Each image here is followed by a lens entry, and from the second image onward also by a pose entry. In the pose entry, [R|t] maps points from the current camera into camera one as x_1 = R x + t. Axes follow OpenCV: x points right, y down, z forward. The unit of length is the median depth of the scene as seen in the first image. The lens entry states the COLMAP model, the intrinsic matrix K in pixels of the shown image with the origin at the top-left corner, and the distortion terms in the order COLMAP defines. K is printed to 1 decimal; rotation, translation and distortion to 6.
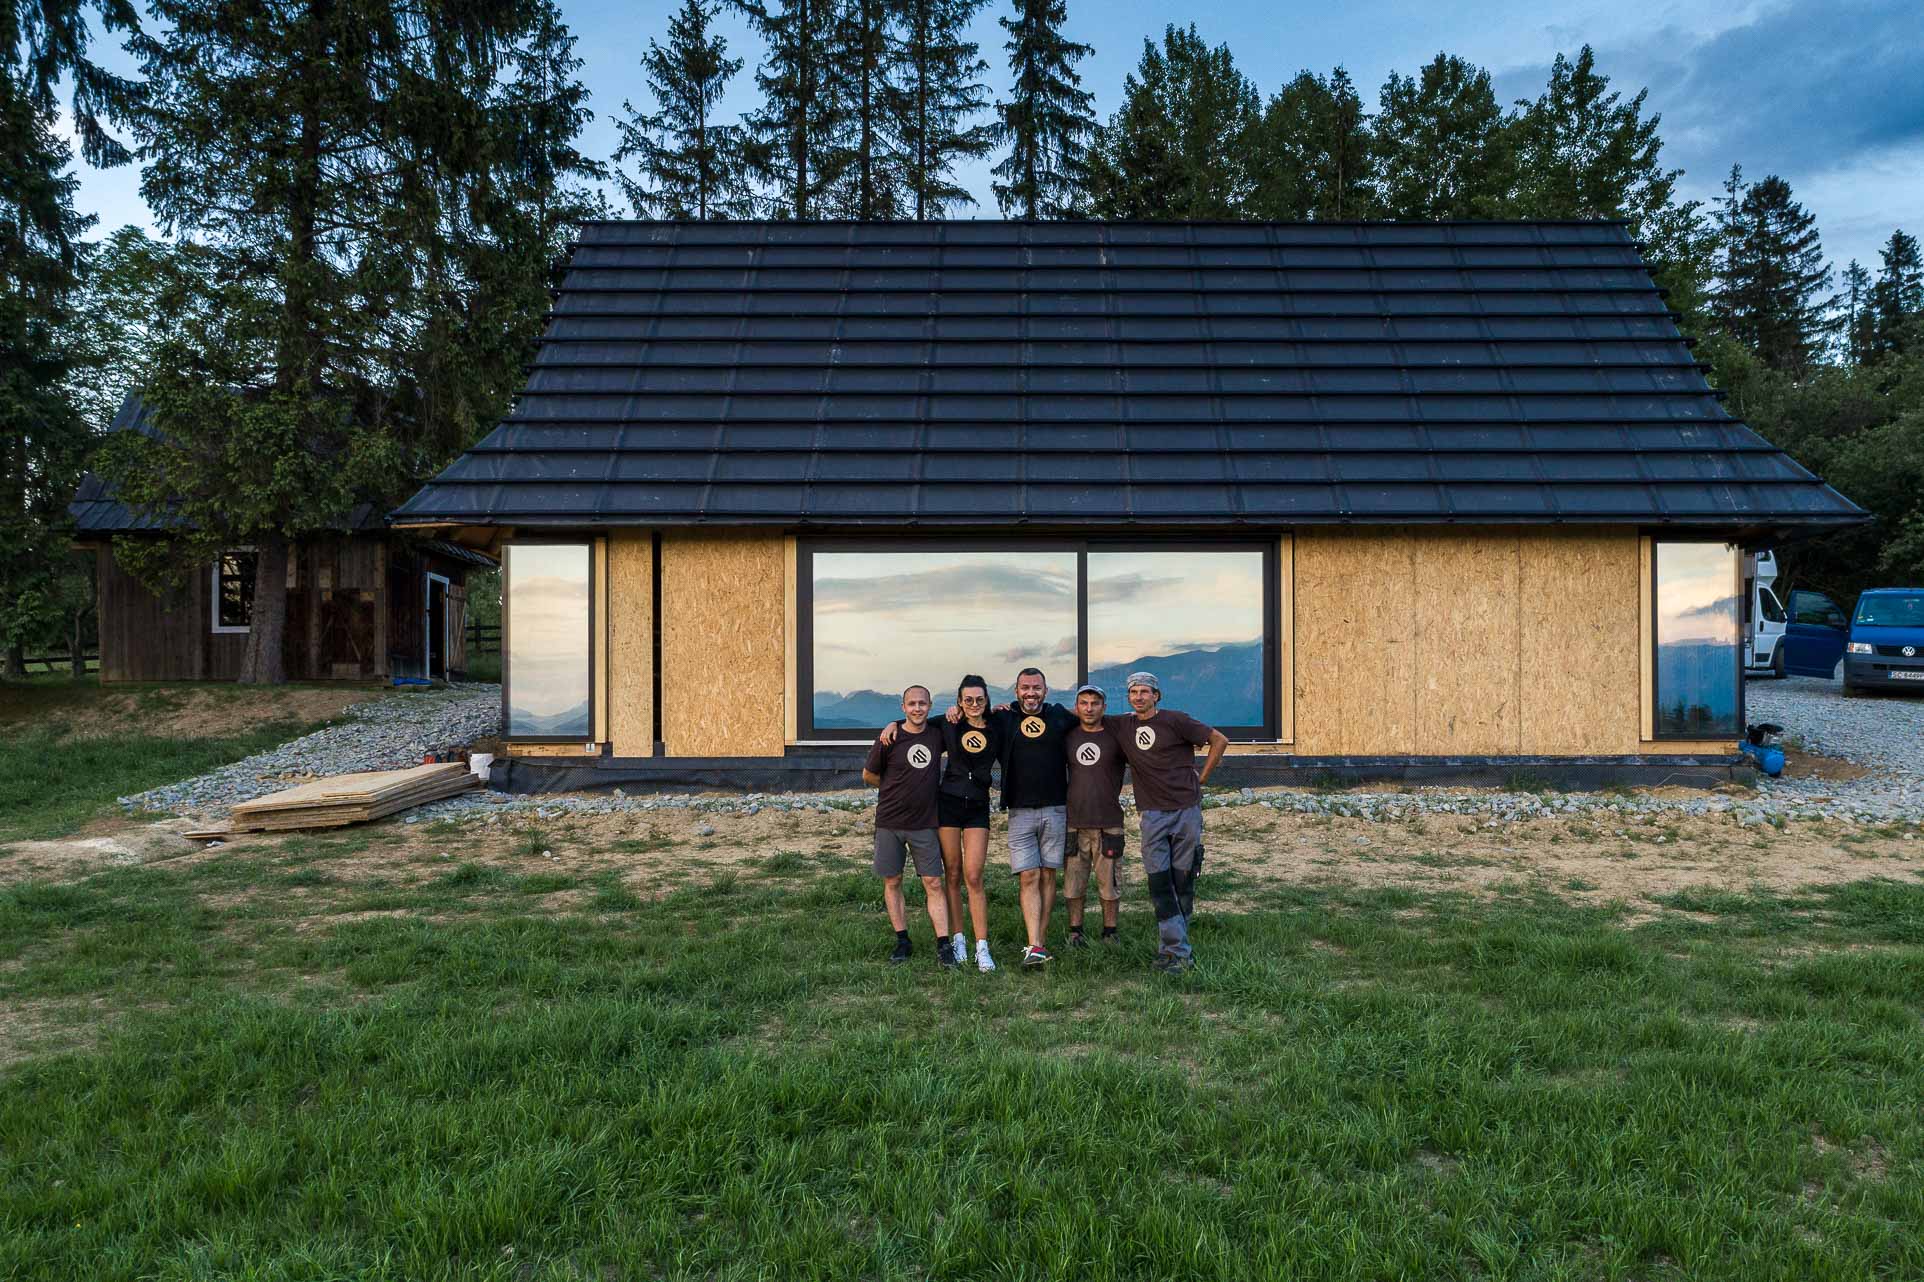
lens RADIAL K [[1443.7, 0, 961.4], [0, 1443.7, 725.5], [0, 0, 1]] dist [-0.002858, 0.001894]
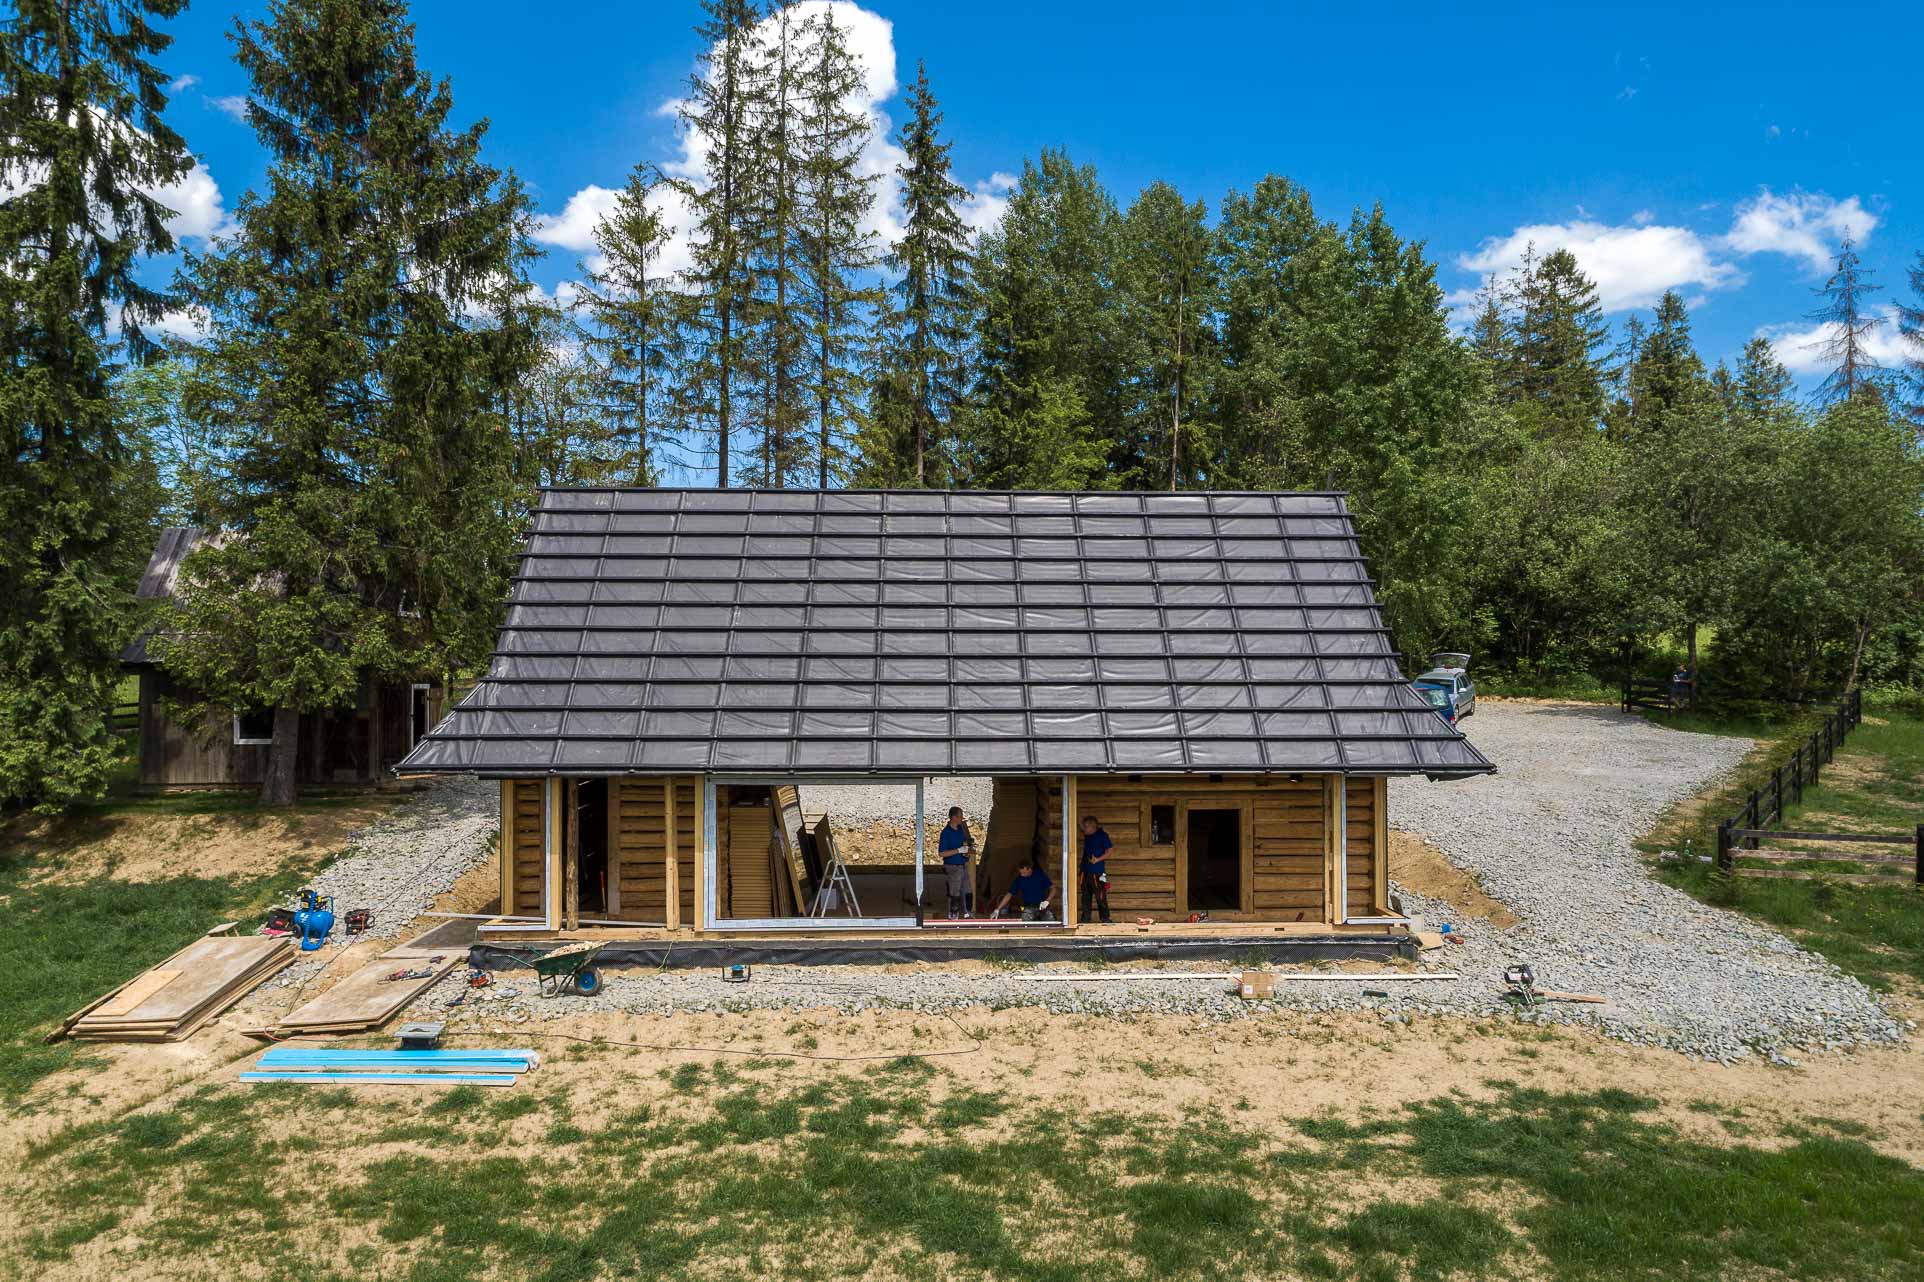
lens RADIAL K [[1302.0, 0, 930.9], [0, 1302.0, 642.8], [0, 0, 1]] dist [-0.000885, 0.003191]
pose [[0.999399, 0.000787, 0.034642, 0.048406], [-0.000540, 0.999974, -0.007142, -0.224987], [-0.034647, 0.007119, 0.999374, -0.189010]]
